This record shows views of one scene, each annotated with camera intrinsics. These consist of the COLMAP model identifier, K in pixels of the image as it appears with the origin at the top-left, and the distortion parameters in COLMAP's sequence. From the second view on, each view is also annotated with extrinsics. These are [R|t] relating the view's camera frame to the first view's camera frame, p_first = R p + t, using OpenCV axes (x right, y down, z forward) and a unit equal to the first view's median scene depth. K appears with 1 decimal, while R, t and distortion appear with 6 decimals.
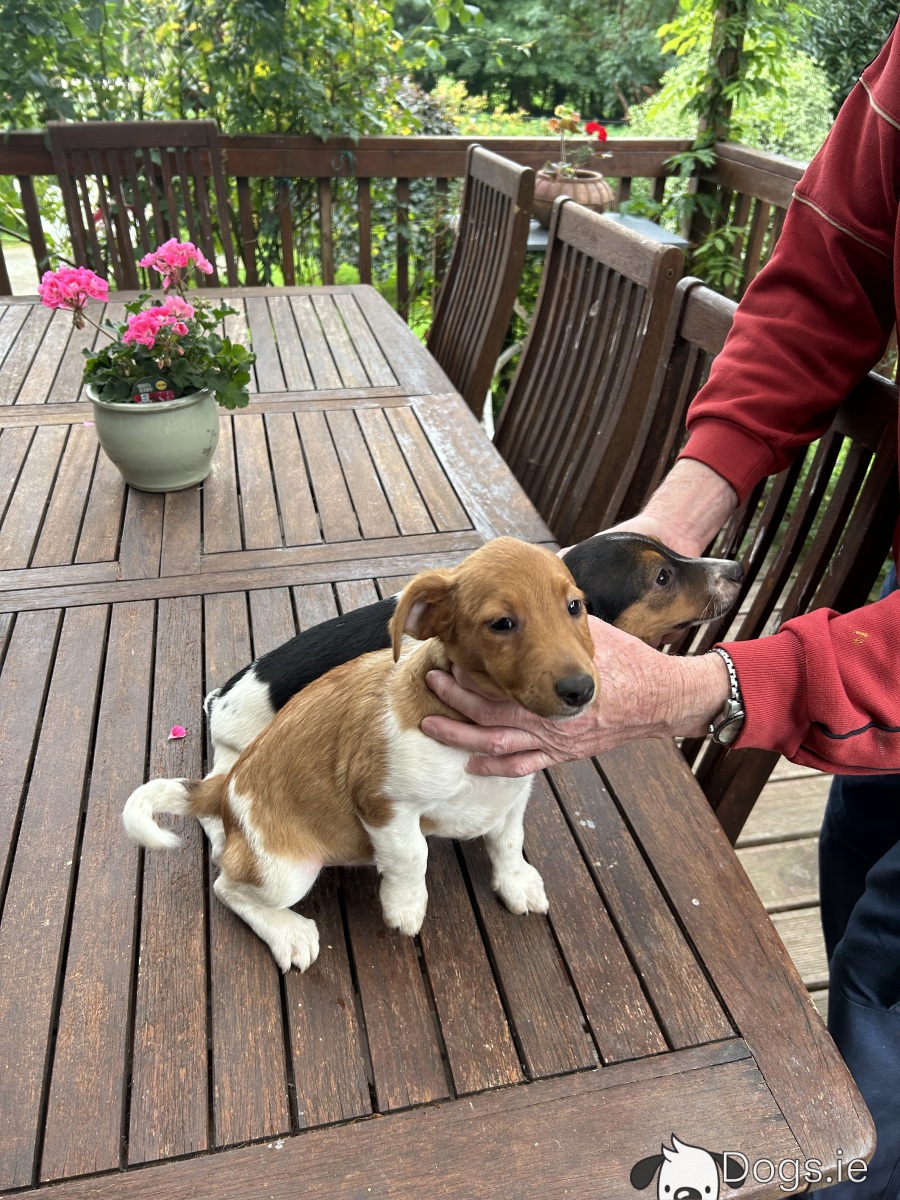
lens RADIAL K [[909.0, 0, 450.0], [0, 909.0, 600.0], [0, 0, 1]] dist [0.004492, -0.033281]
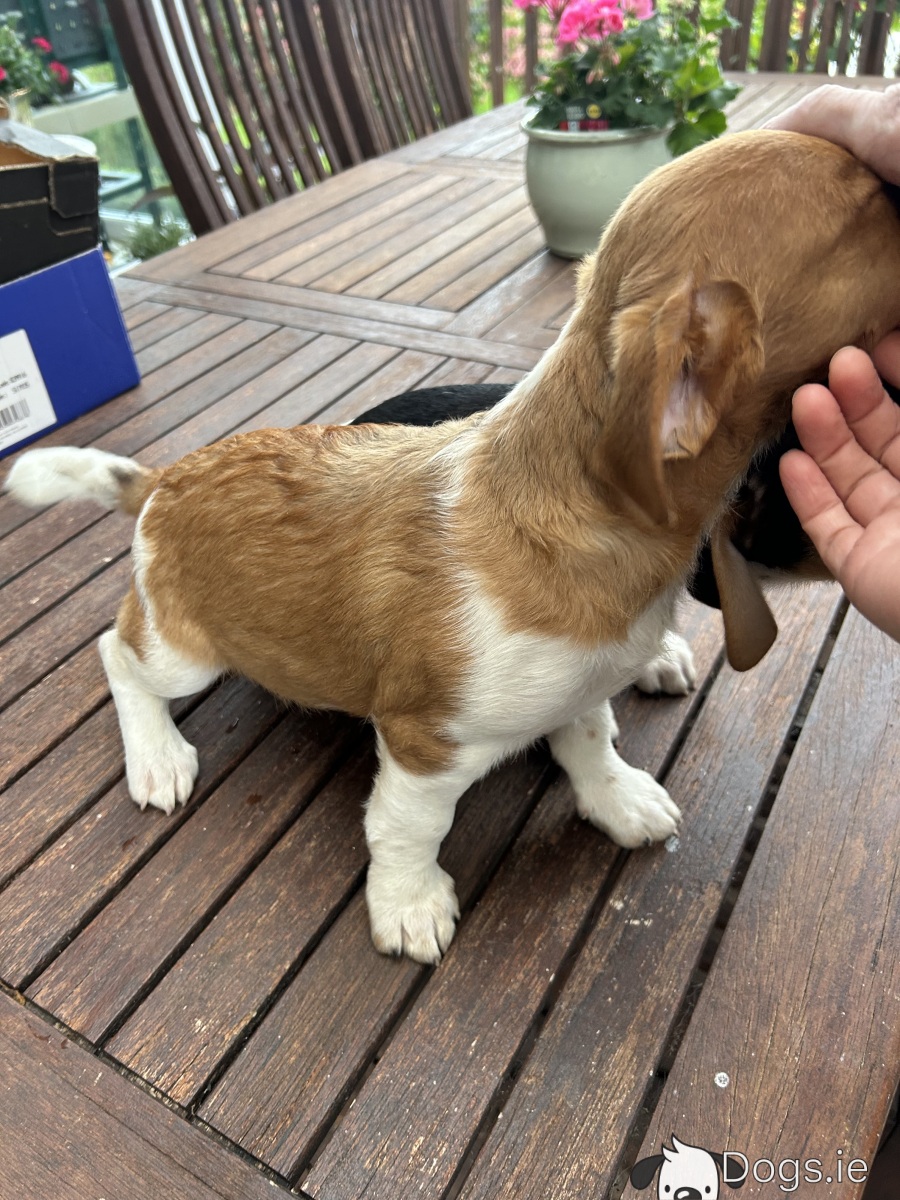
lens RADIAL K [[899.8, 0, 442.7], [0, 899.8, 603.4], [0, 0, 1]] dist [-0.003499, -0.026081]
pose [[0.711235, 0.369083, -0.598266, 0.328694], [-0.282673, 0.929396, 0.237315, 0.021176], [0.643615, 0.000327, 0.765349, 0.492141]]
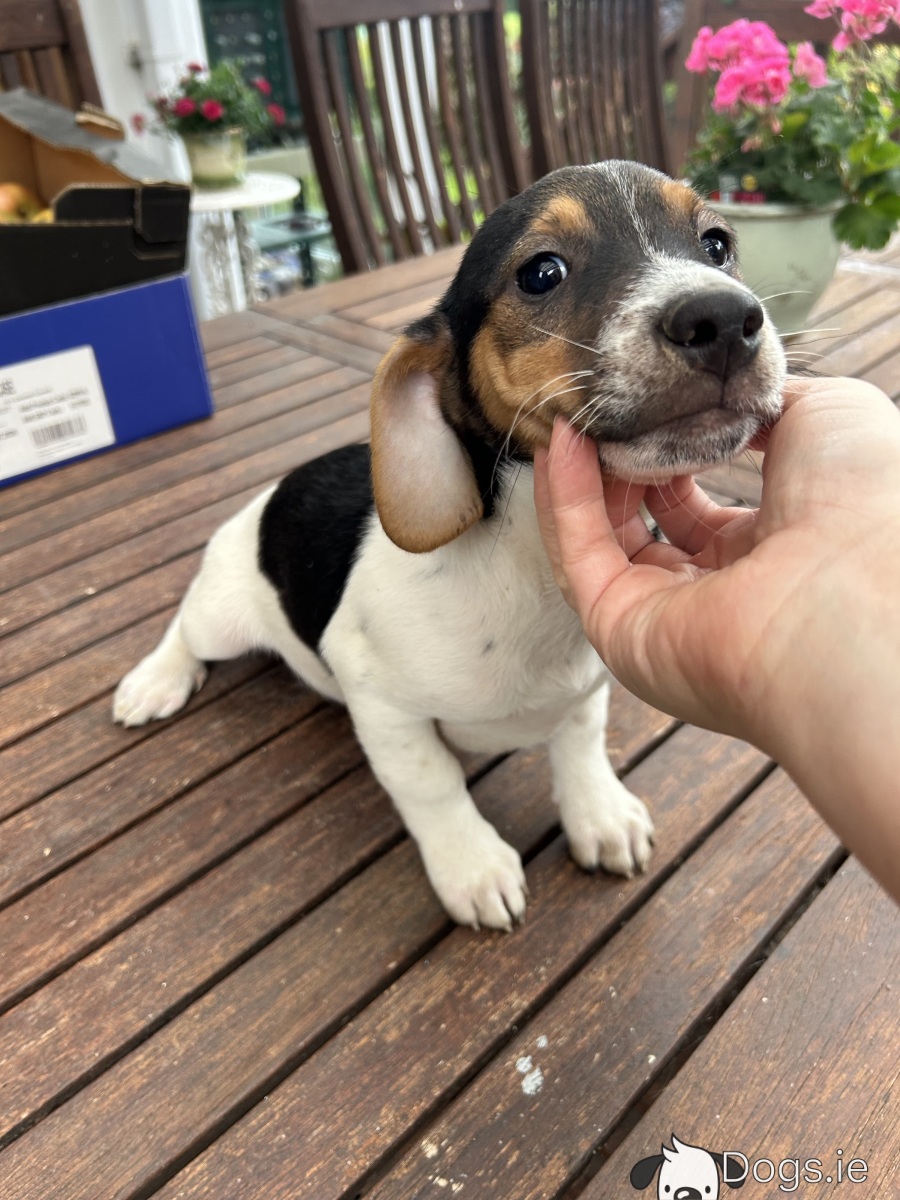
lens RADIAL K [[909.0, 0, 450.0], [0, 909.0, 600.0], [0, 0, 1]] dist [0.004492, -0.033281]
pose [[0.513865, 0.428997, -0.742902, 0.352869], [-0.393125, 0.887462, 0.240550, -0.039028], [0.762493, 0.168443, 0.624685, 0.668406]]
